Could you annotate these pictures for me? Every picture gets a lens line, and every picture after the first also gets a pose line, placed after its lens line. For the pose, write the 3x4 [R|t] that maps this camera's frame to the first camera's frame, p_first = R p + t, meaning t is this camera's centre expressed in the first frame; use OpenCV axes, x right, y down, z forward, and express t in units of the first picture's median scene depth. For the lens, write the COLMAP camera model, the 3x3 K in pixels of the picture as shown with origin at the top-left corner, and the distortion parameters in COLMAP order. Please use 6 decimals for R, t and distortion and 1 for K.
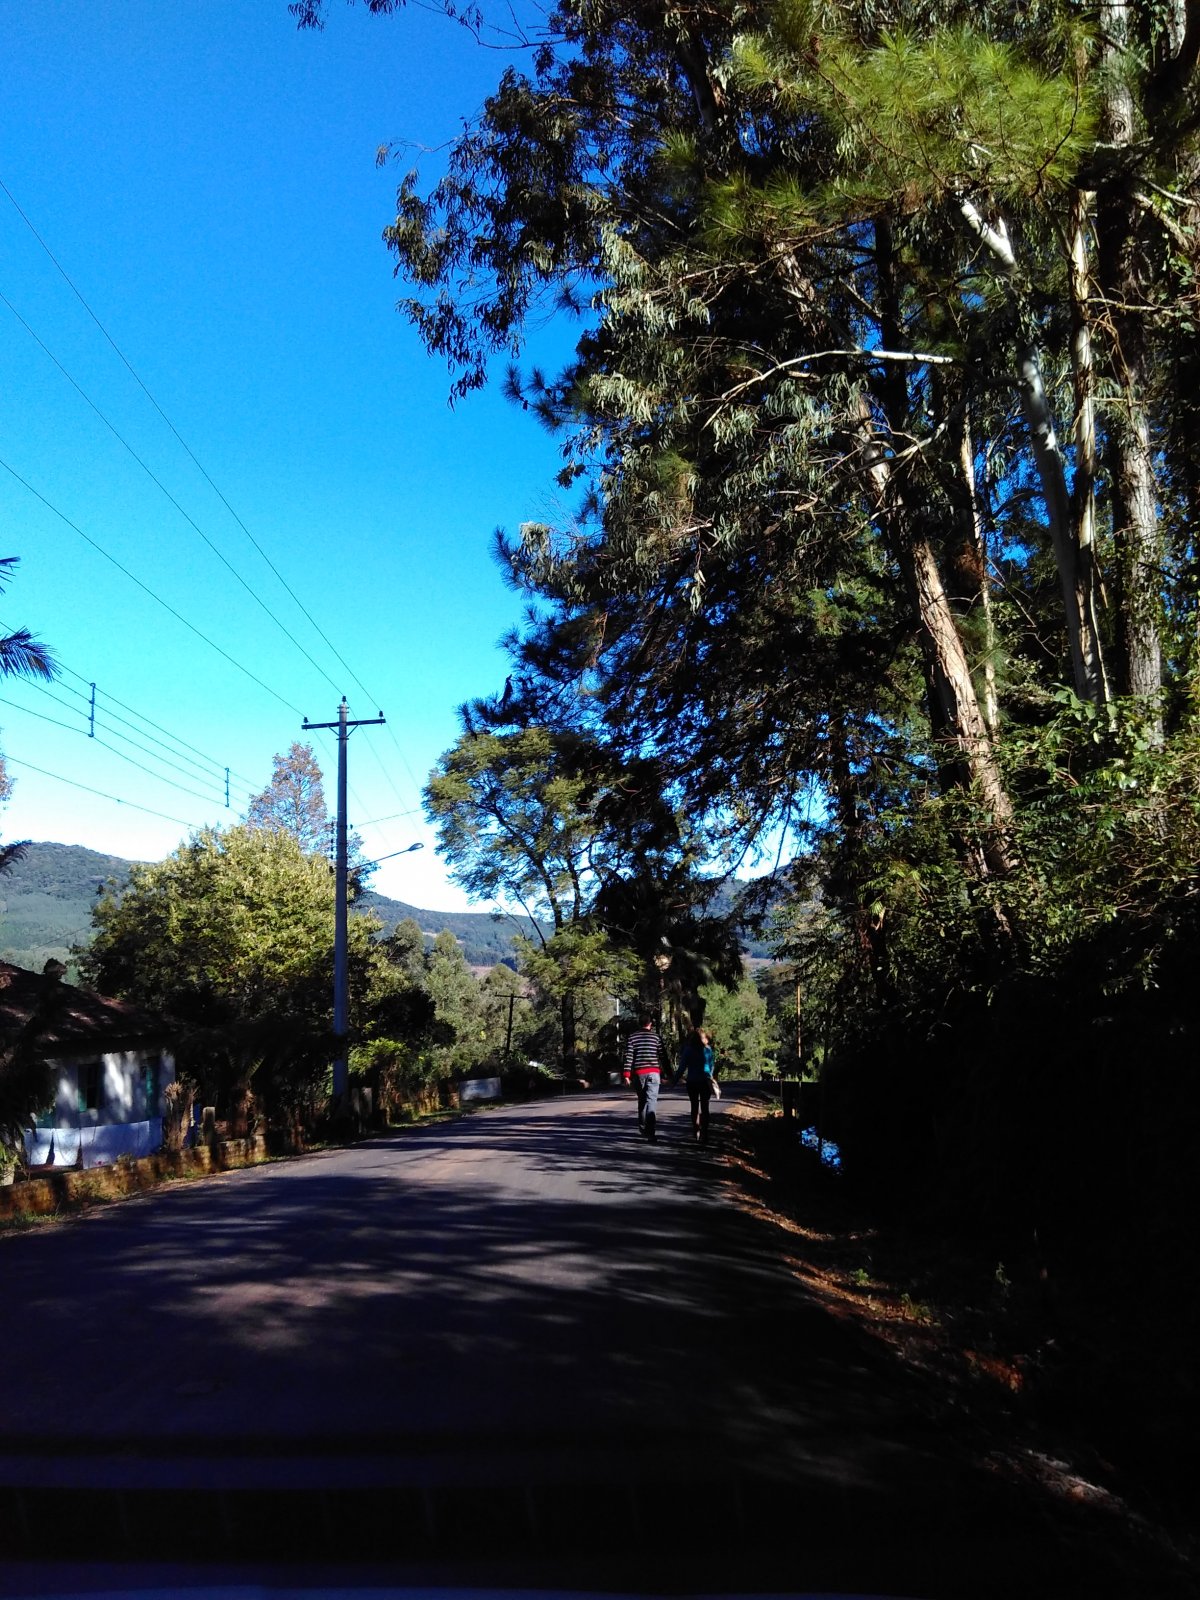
lens RADIAL K [[1103.1, 0, 600.0], [0, 1103.1, 800.0], [0, 0, 1]] dist [0.001752, -0.000367]
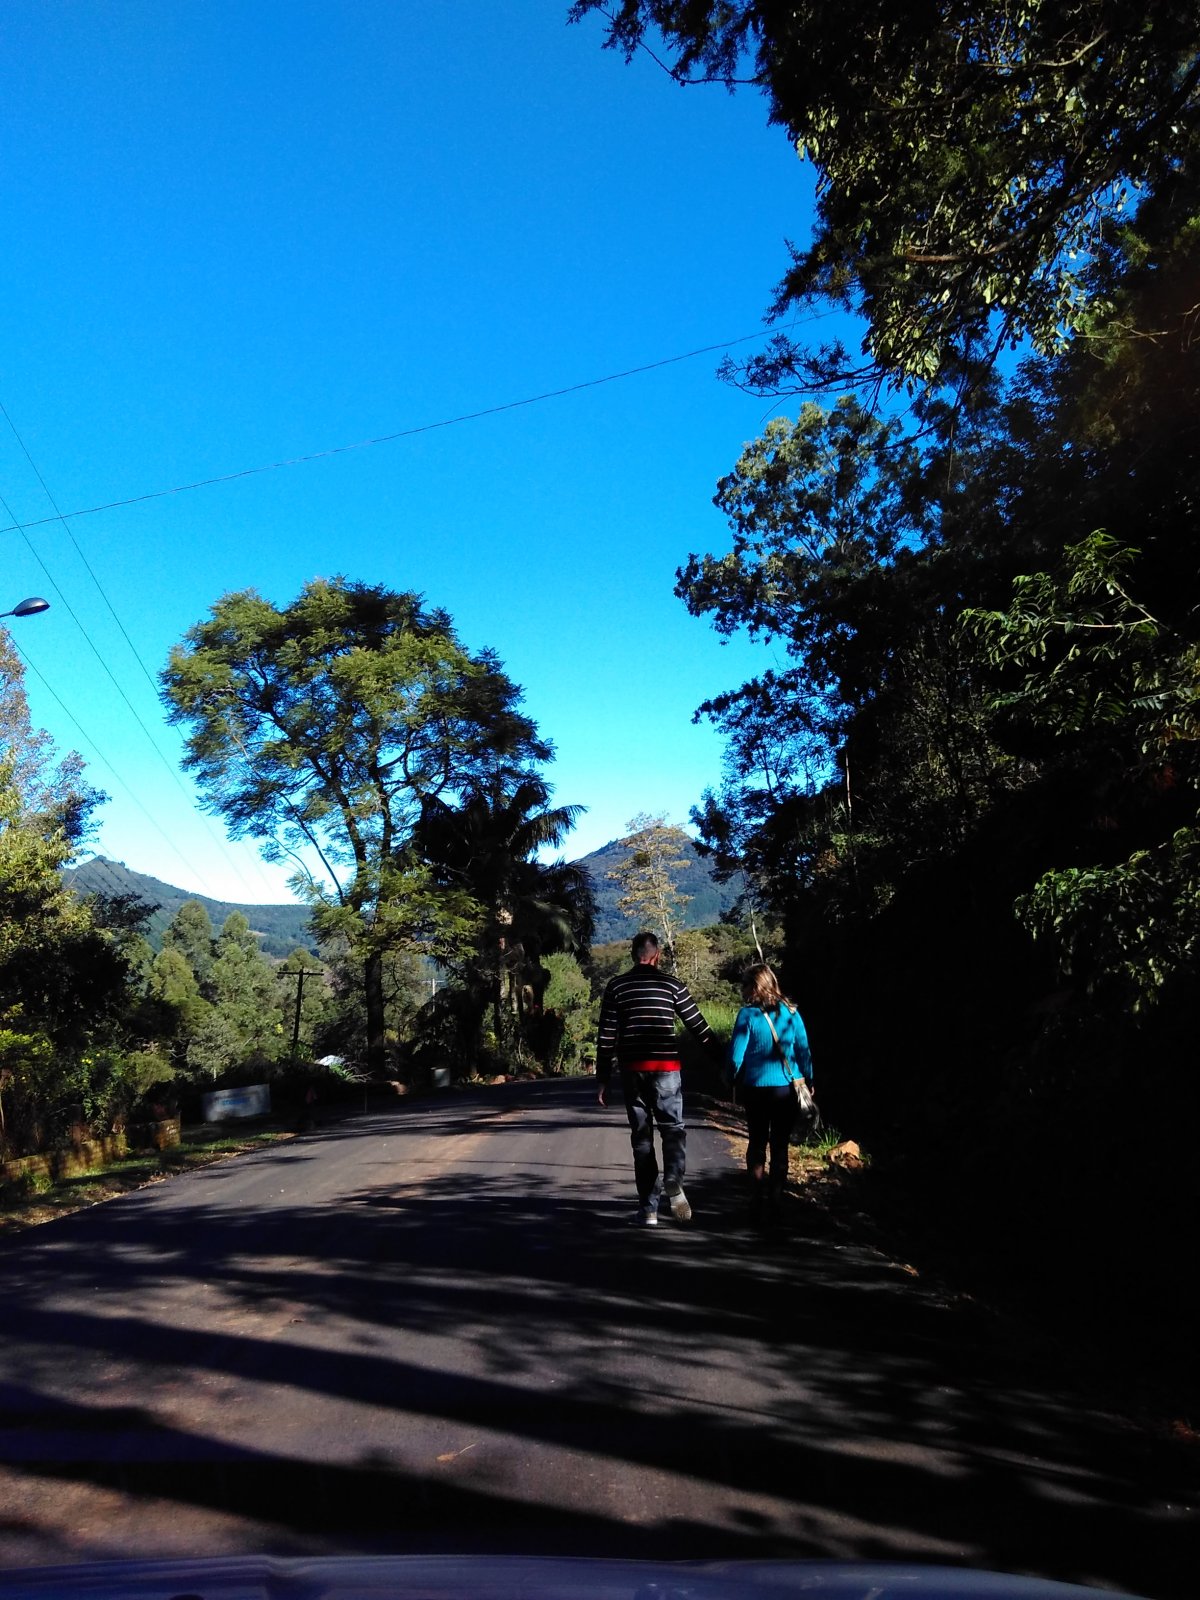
lens RADIAL K [[1103.1, 0, 600.0], [0, 1103.1, 800.0], [0, 0, 1]] dist [0.001752, -0.000367]
pose [[0.985510, -0.000023, 0.169619, -0.005699], [-0.001835, 0.999940, 0.010797, 0.060647], [-0.169609, -0.010951, 0.985451, 0.260295]]
